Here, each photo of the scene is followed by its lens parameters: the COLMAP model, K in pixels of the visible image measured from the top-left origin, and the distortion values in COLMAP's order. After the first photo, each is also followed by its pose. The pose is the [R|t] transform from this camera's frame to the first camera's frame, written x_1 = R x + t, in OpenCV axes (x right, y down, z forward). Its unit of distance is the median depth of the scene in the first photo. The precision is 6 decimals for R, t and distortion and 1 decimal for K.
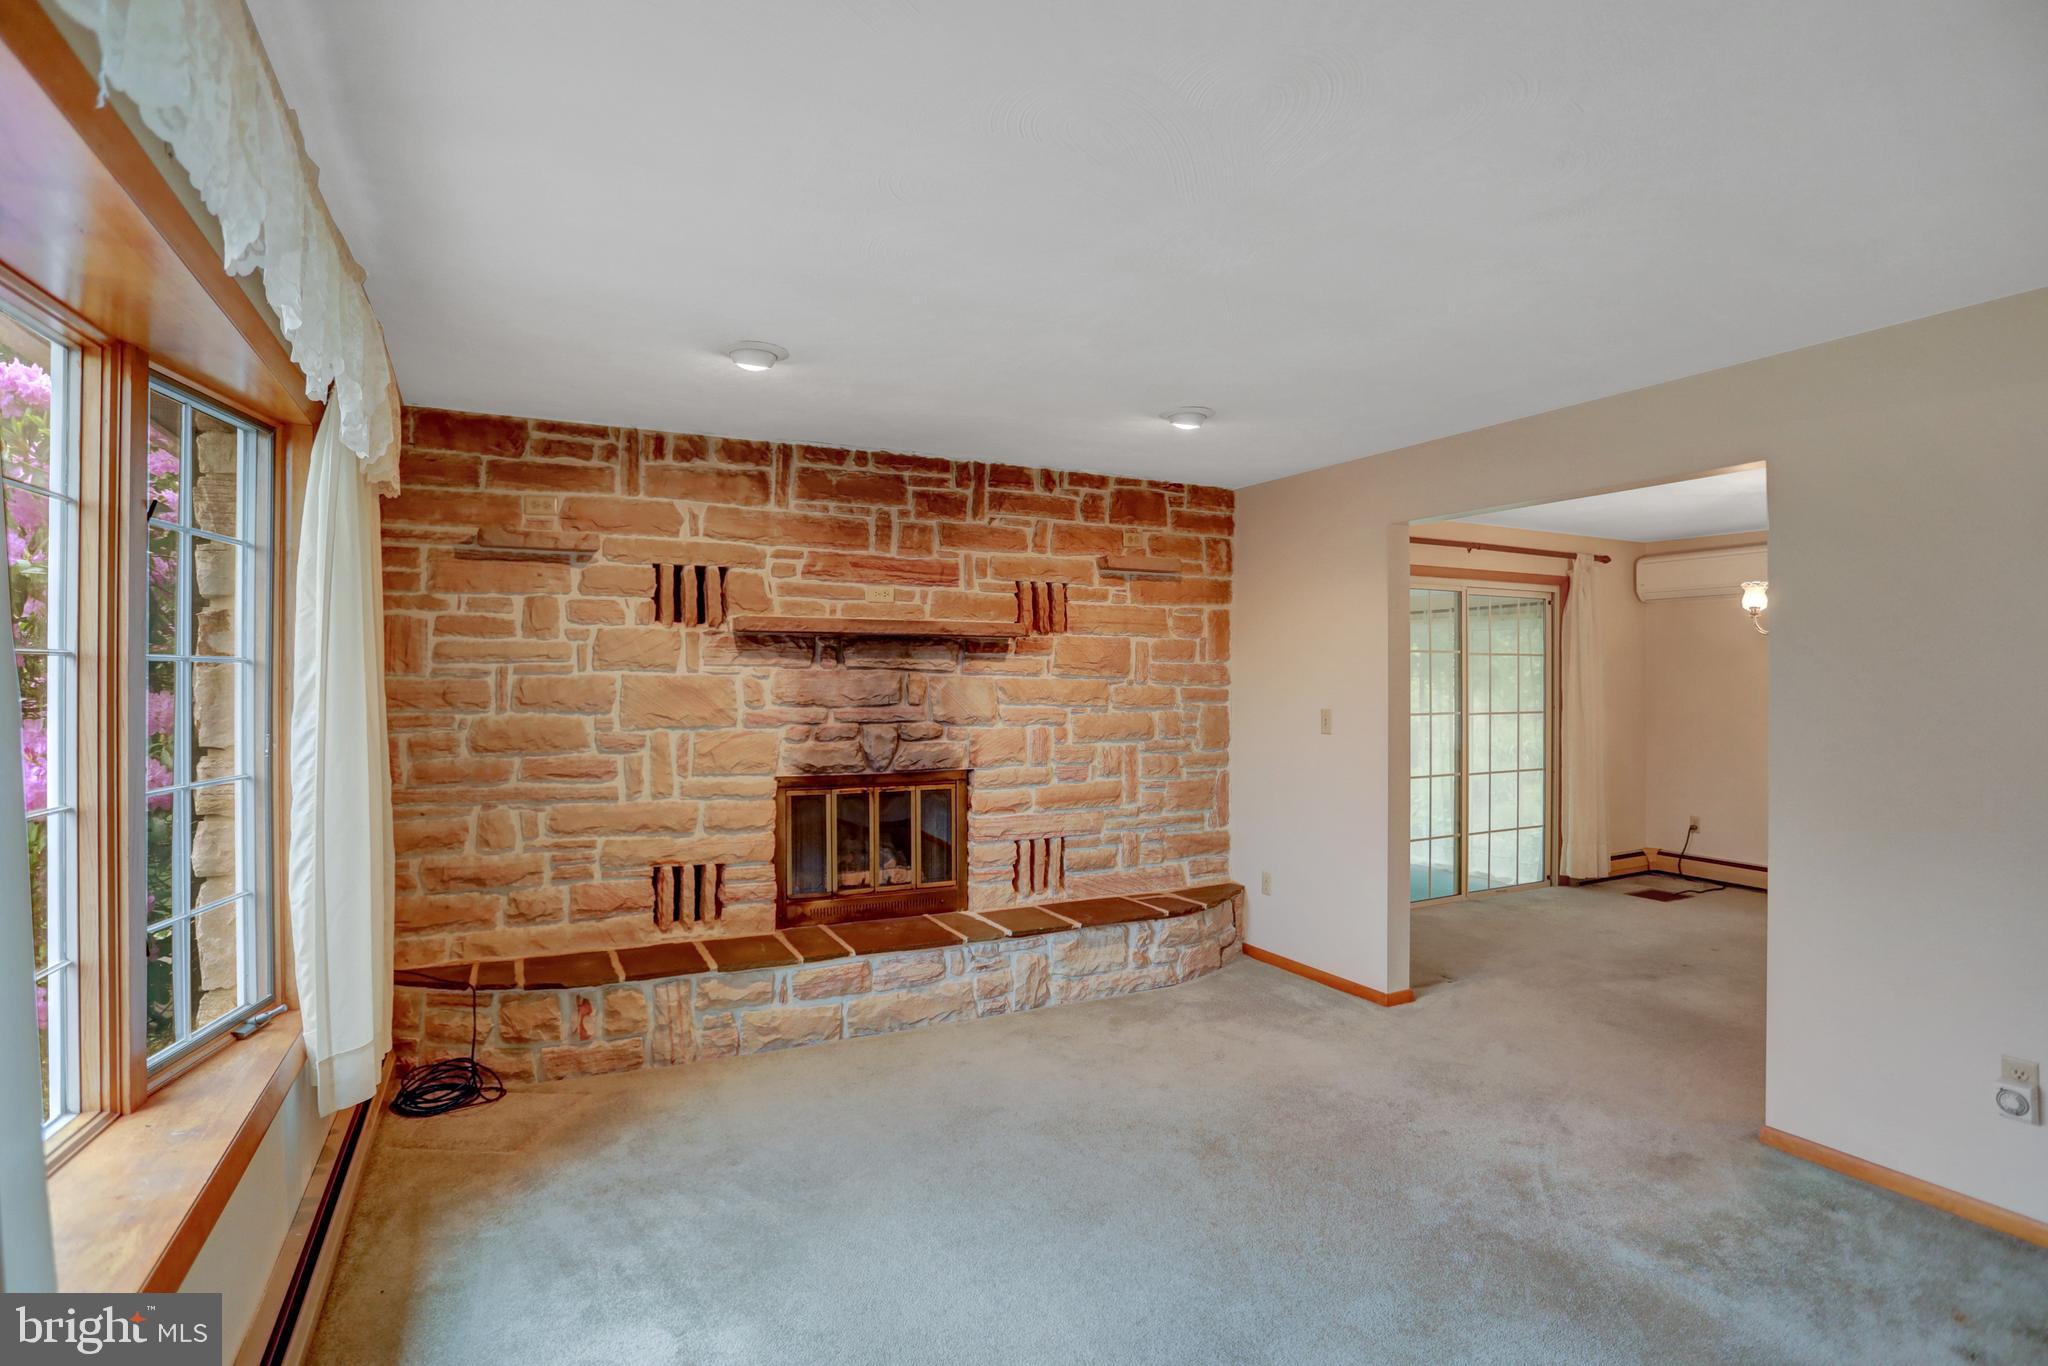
lens RADIAL K [[1012.2, 0, 1042.7], [0, 1012.2, 679.6], [0, 0, 1]] dist [-0.086453, 0.054799]
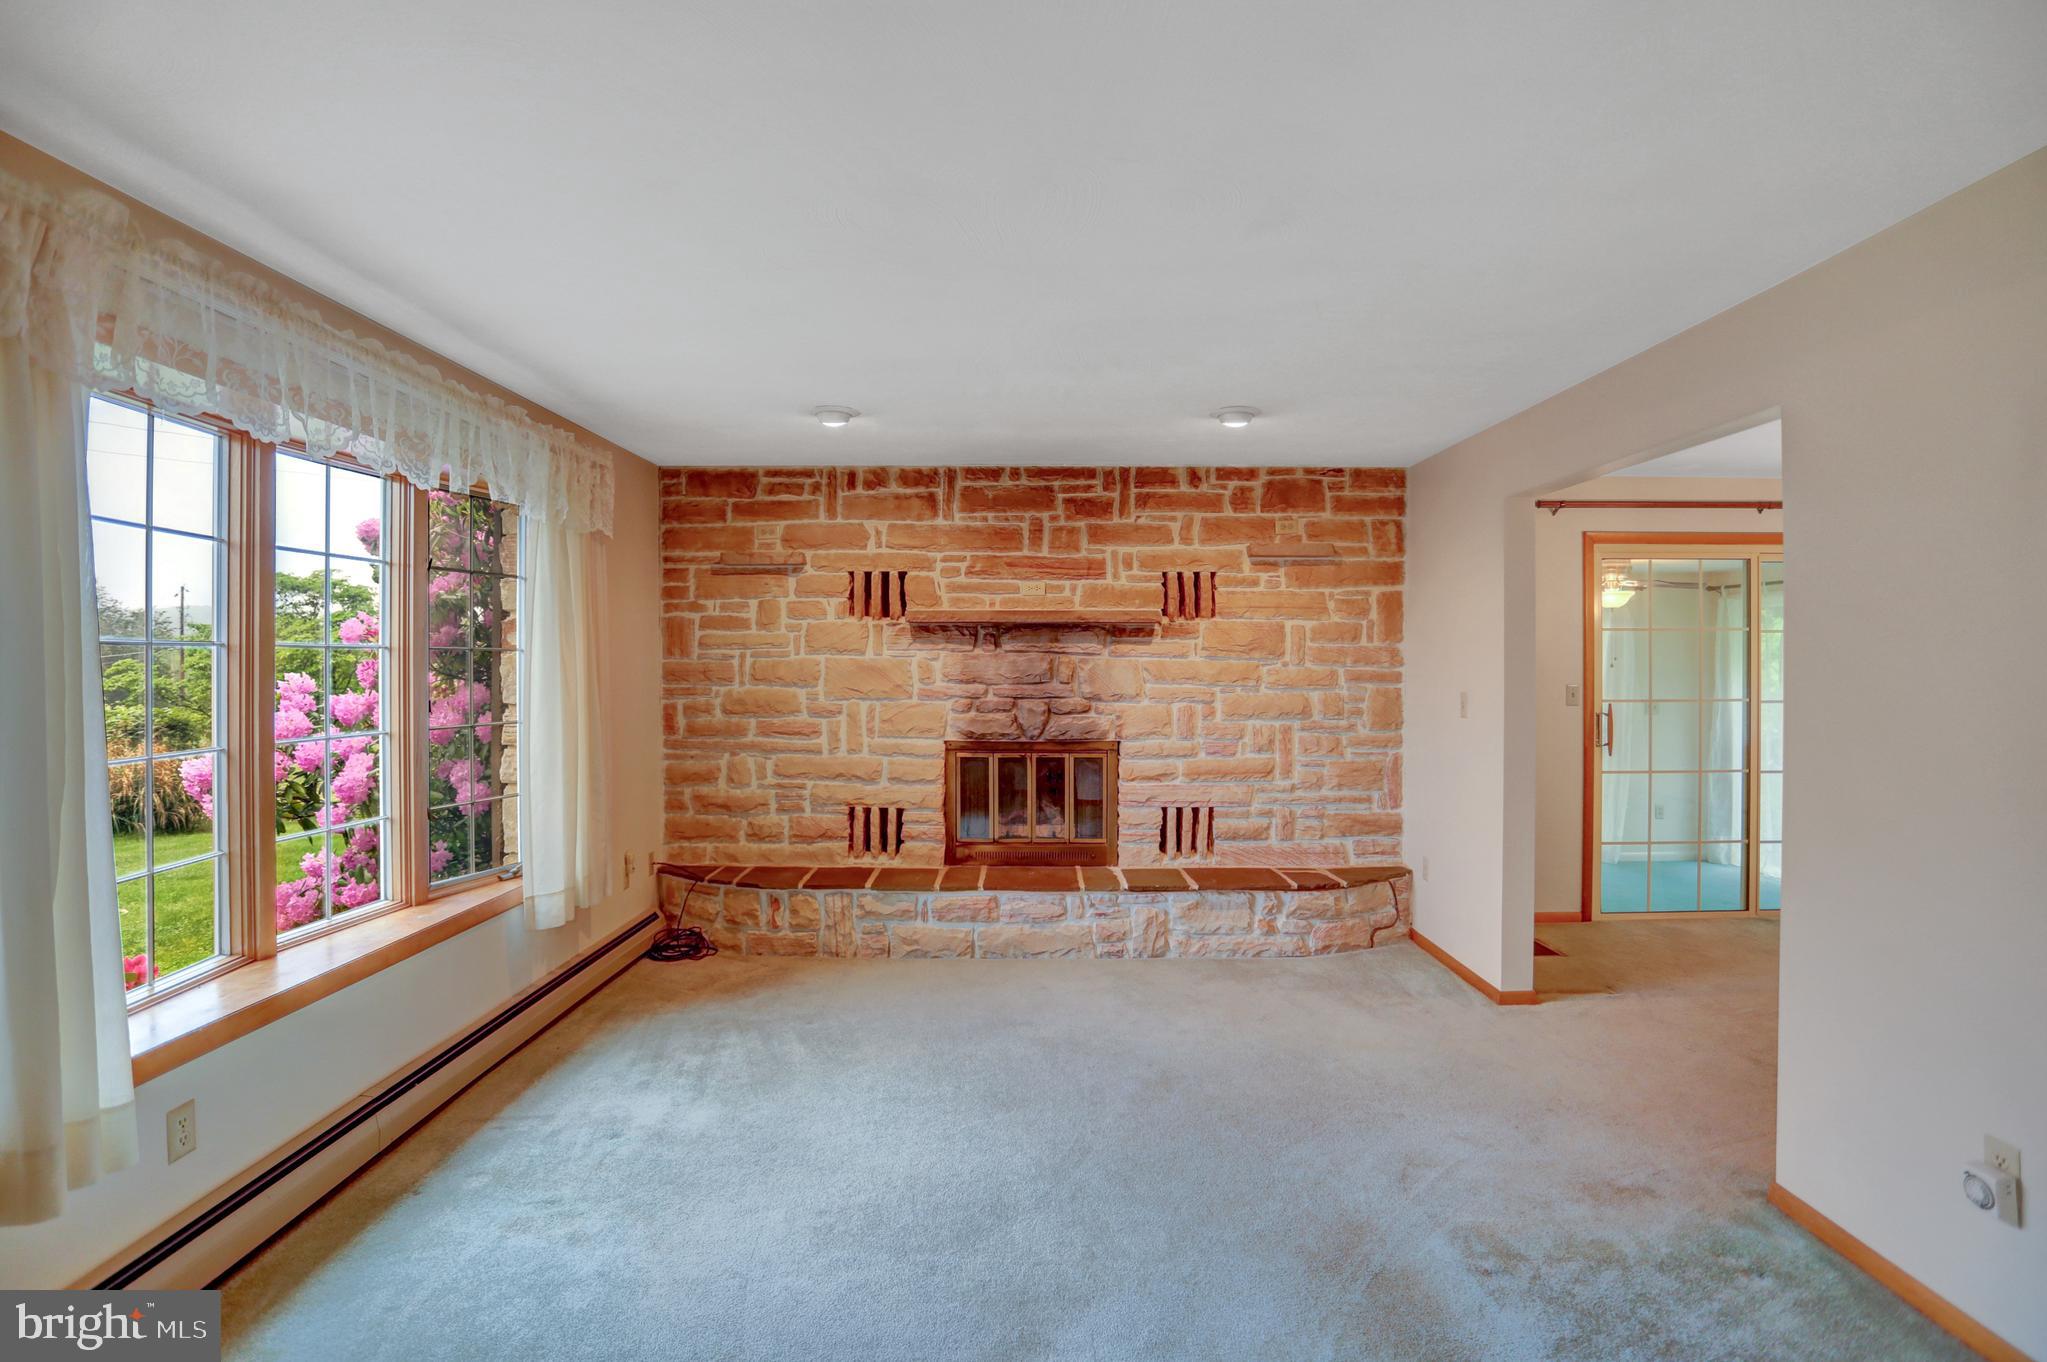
lens RADIAL K [[996.7, 0, 1047.2], [0, 996.7, 666.7], [0, 0, 1]] dist [-0.085235, 0.061080]
pose [[0.894046, 0.002635, -0.447967, 0.365798], [0.000456, 0.999977, 0.006794, -0.001603], [0.447975, -0.006279, 0.894024, -0.027105]]
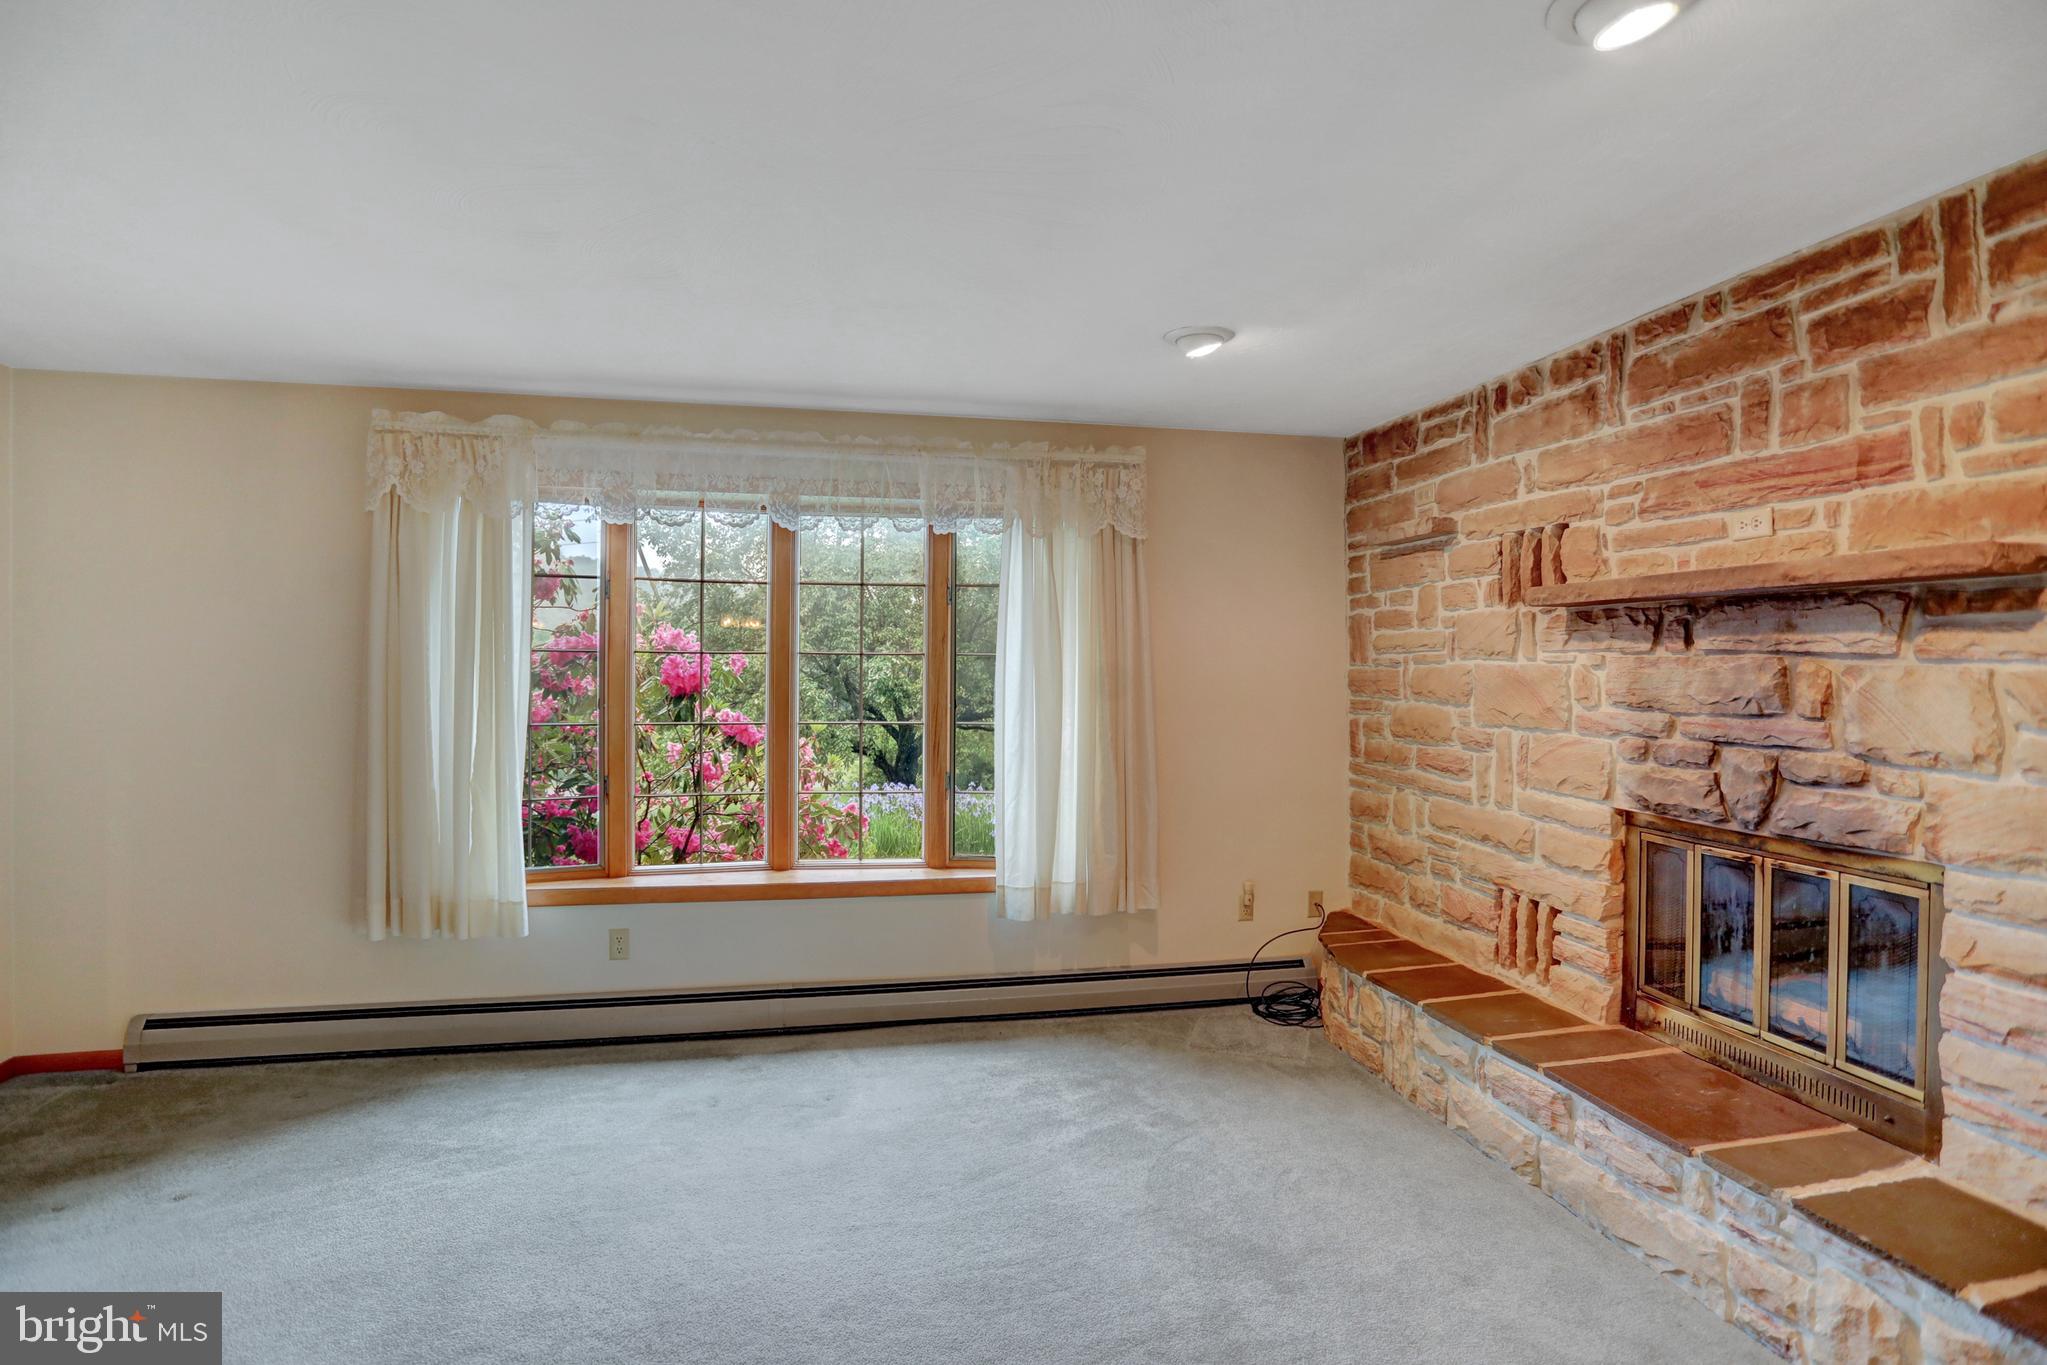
lens RADIAL K [[1021.4, 0, 1024.9], [0, 1021.4, 674.0], [0, 0, 1]] dist [-0.082805, 0.042974]
pose [[-0.251787, 0.005653, -0.967766, 0.486525], [-0.004720, 0.999964, 0.007069, -0.000554], [0.967771, 0.006347, -0.251751, 0.727123]]
